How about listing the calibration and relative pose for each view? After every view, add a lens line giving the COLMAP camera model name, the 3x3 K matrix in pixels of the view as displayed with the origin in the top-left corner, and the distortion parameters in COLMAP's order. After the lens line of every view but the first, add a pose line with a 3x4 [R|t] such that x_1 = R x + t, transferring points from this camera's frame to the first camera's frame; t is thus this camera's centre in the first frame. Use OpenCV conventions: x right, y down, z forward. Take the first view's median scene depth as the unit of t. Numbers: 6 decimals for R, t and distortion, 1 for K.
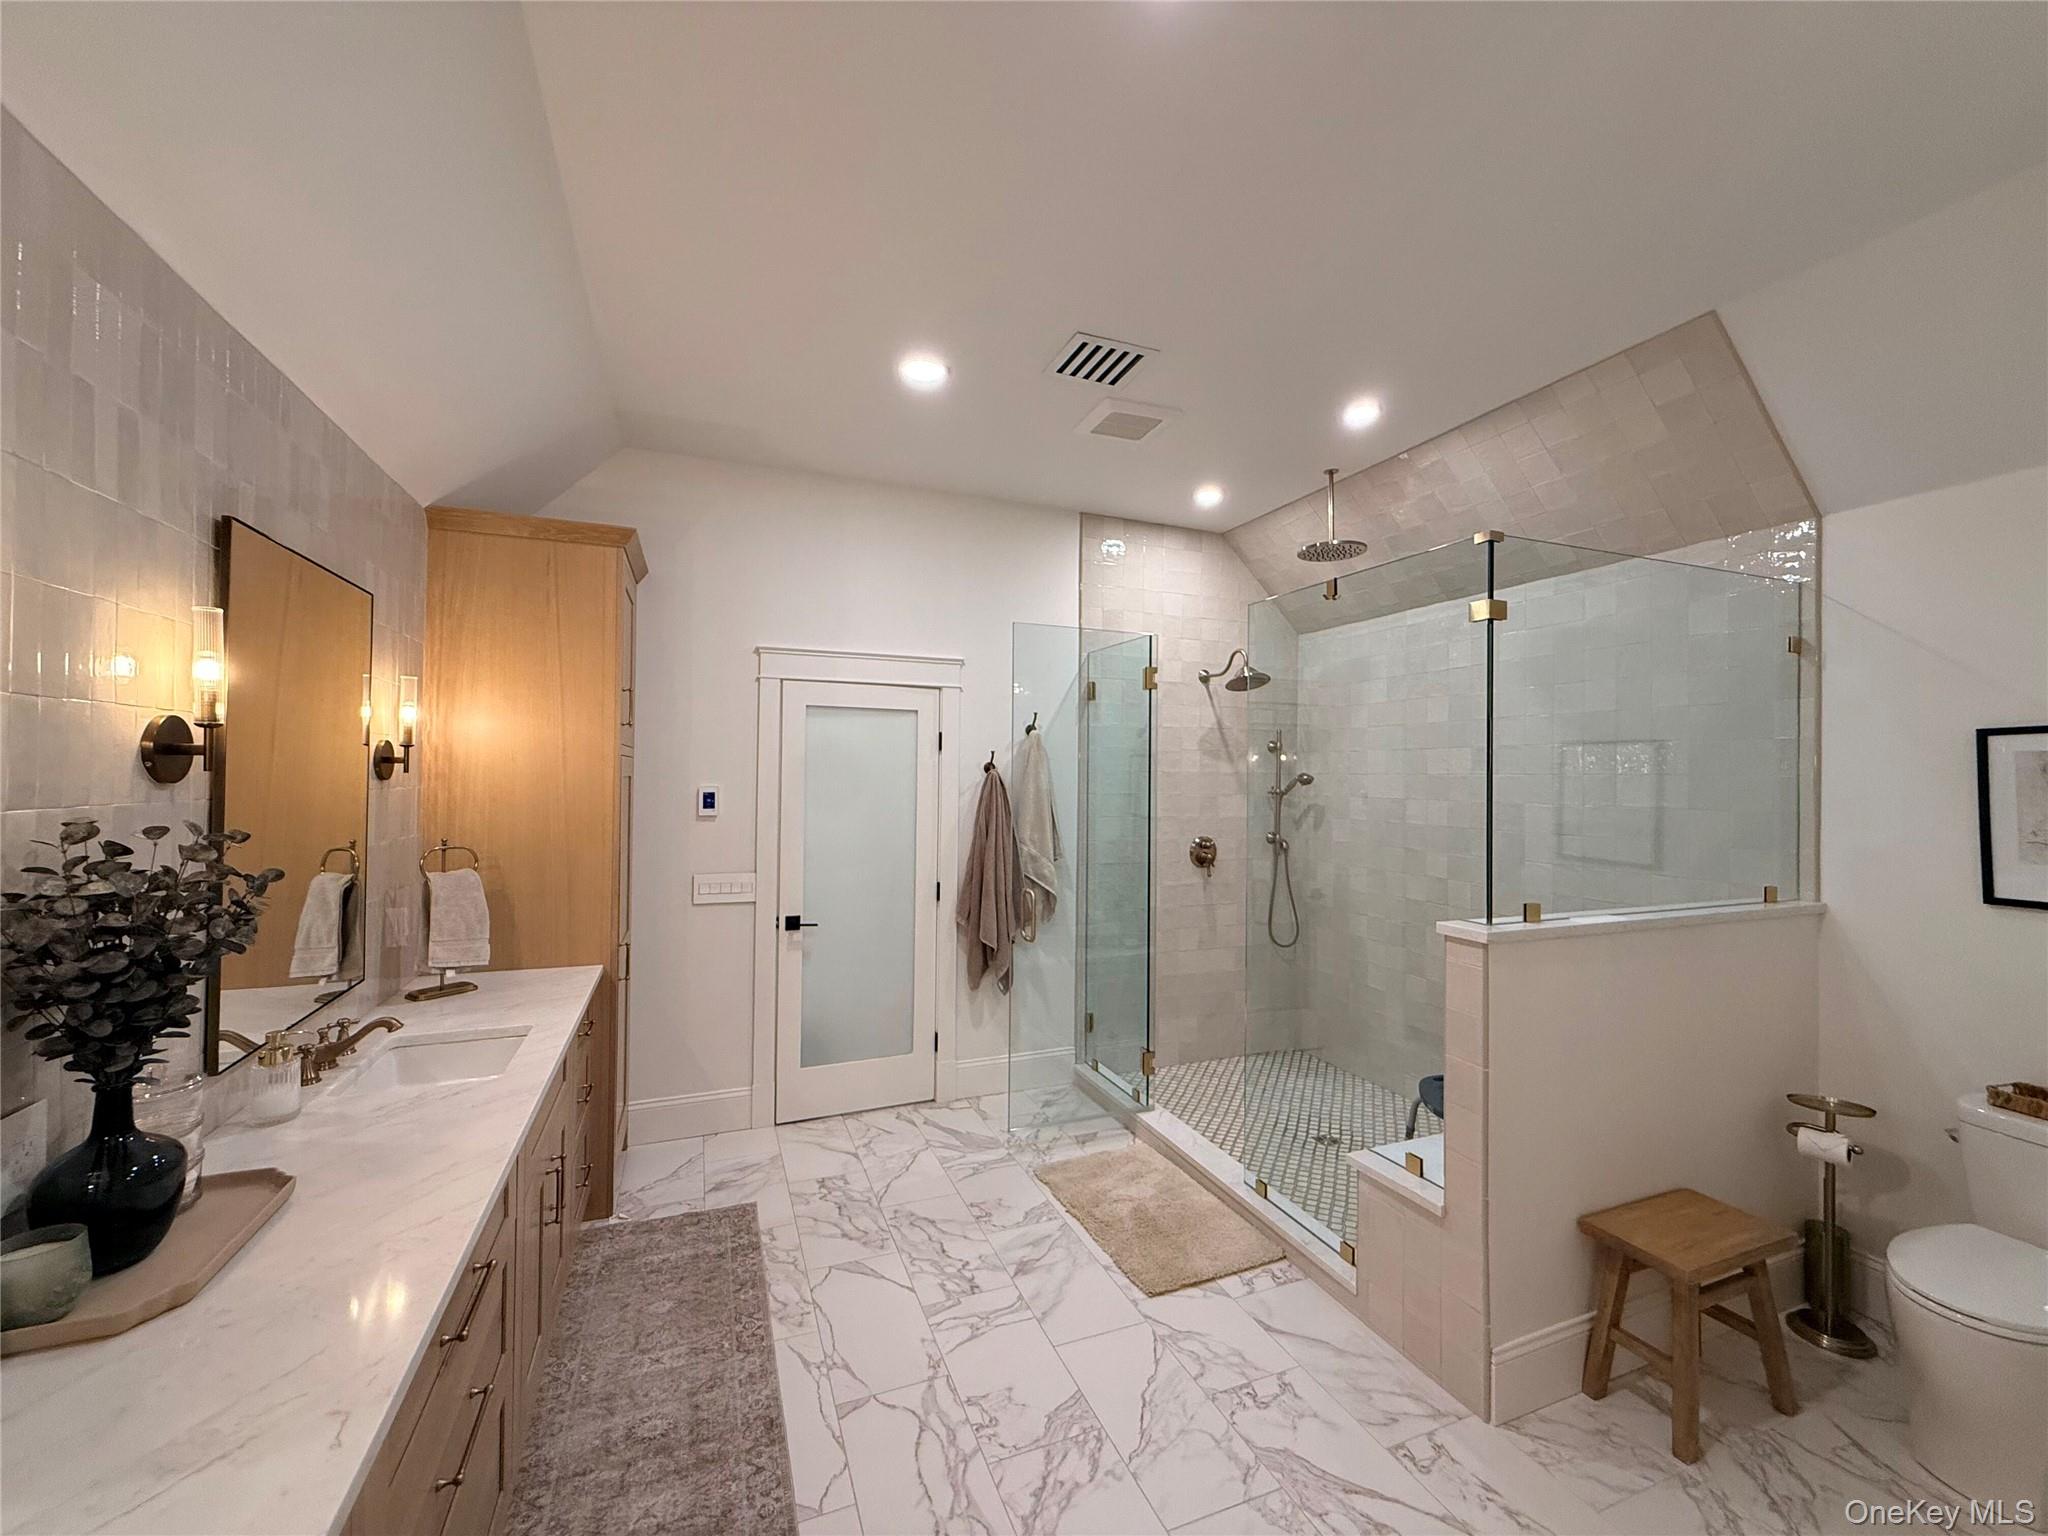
lens RADIAL K [[820.9, 0, 1027.1], [0, 820.9, 764.0], [0, 0, 1]] dist [0.000739, 0.000120]
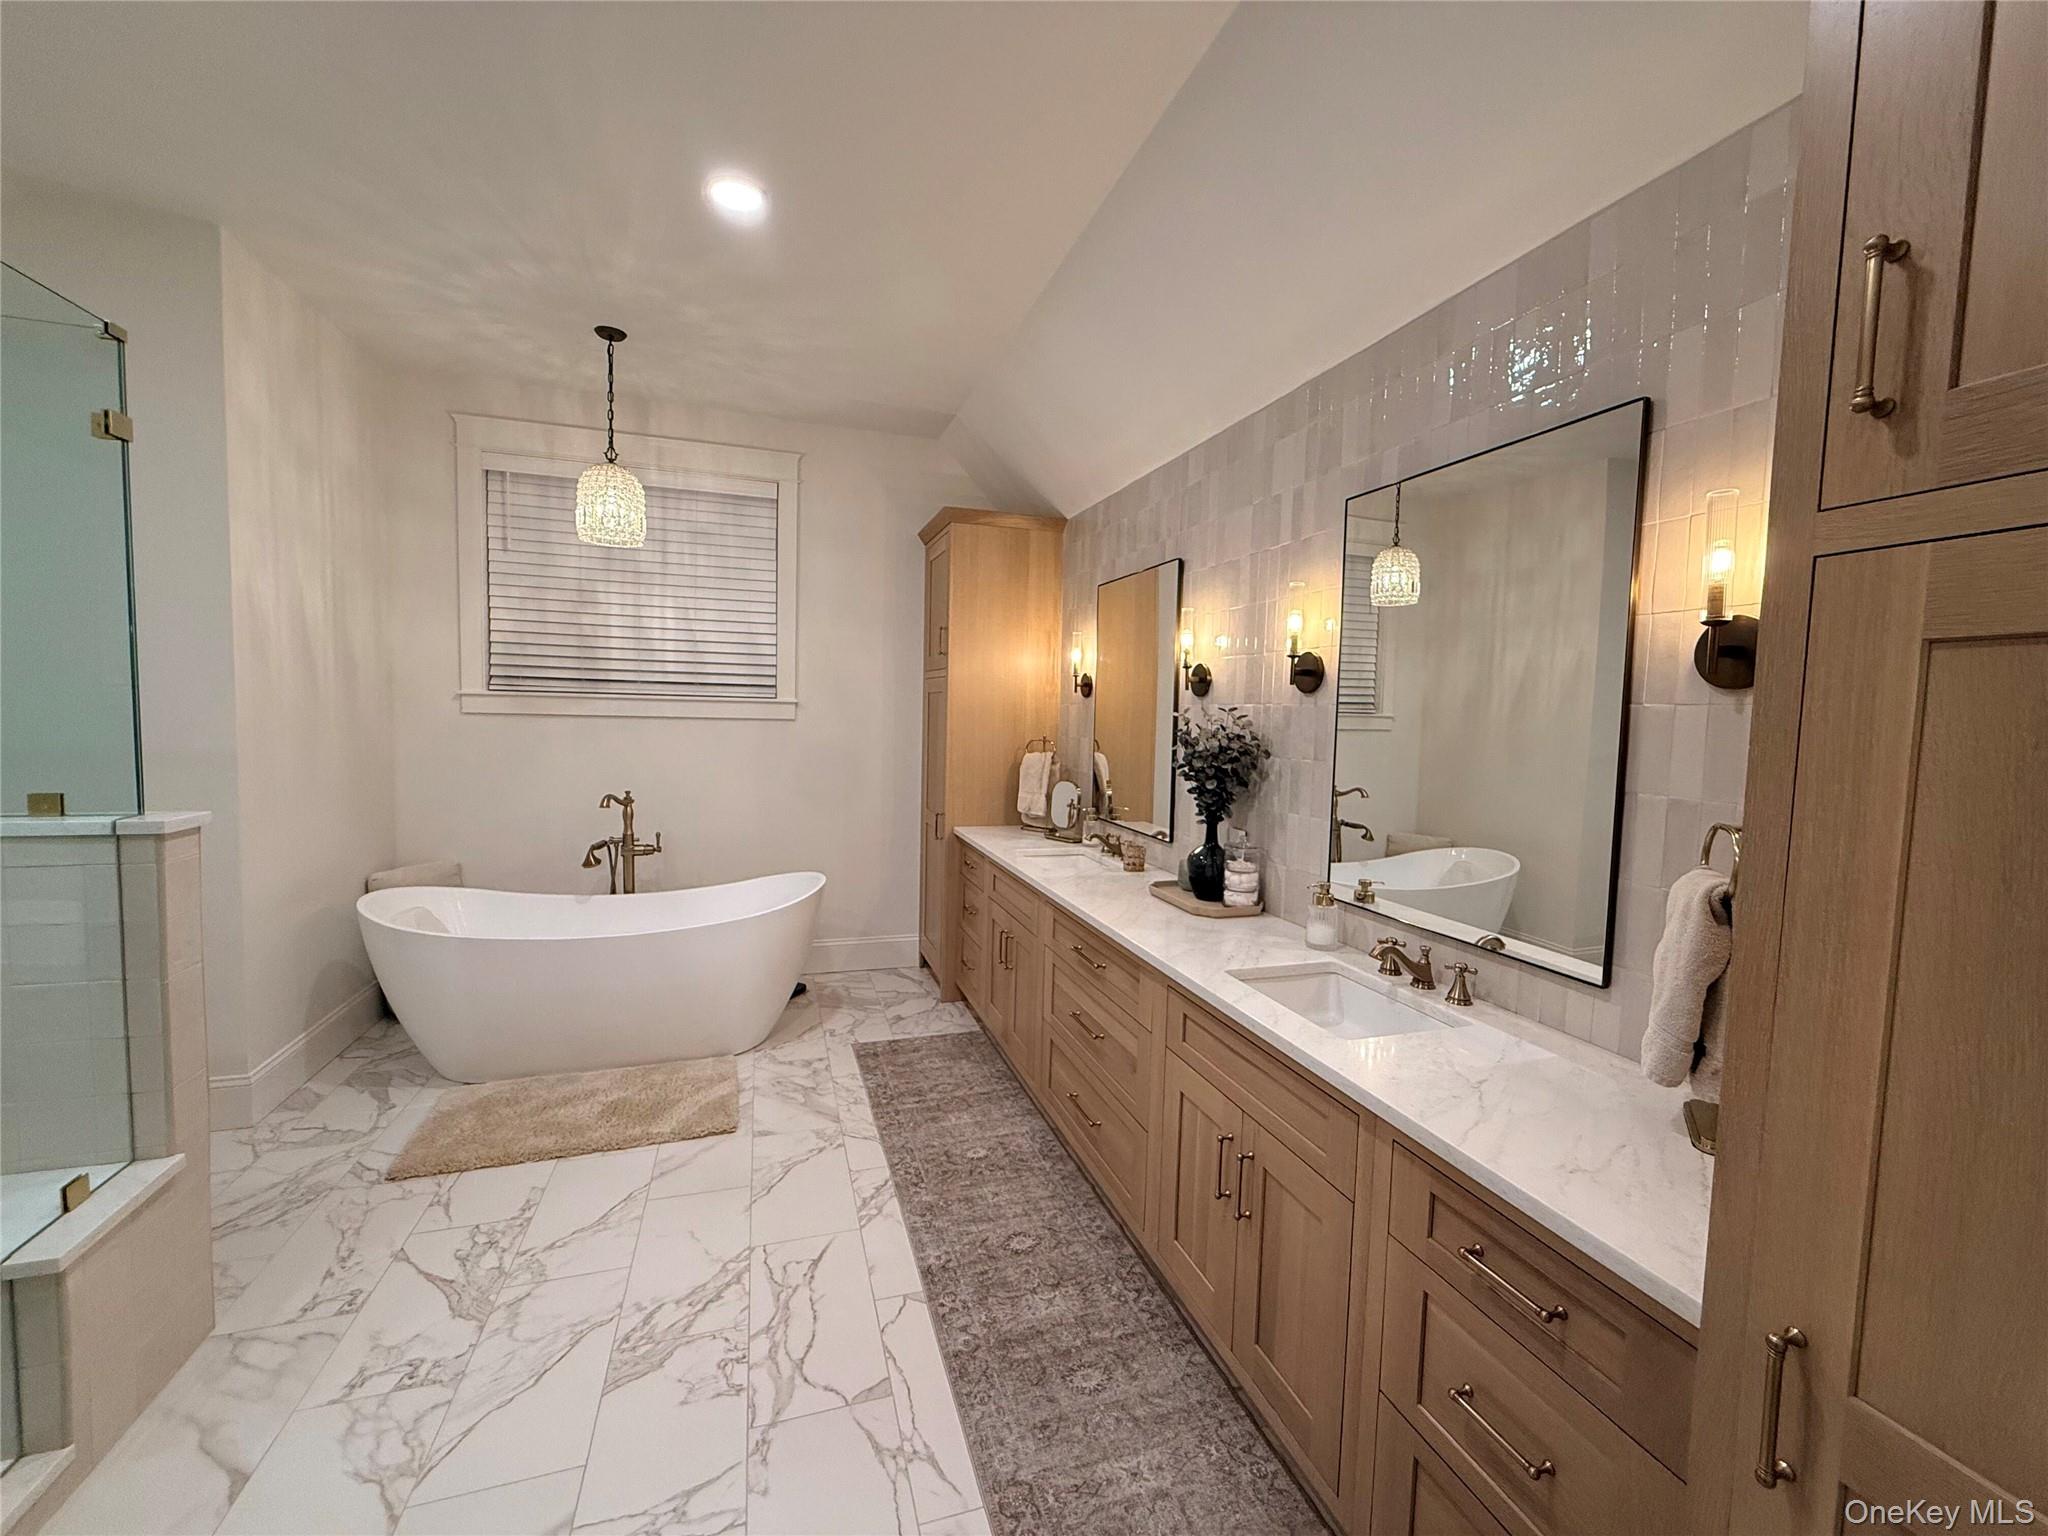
lens RADIAL K [[820.9, 0, 1023.2], [0, 820.9, 761.4], [0, 0, 1]] dist [0.000739, 0.000120]
pose [[-0.996805, -0.041151, 0.068463, -0.424509], [-0.037754, 0.998026, 0.050192, 0.070316], [-0.070393, 0.047447, -0.996390, 1.921246]]
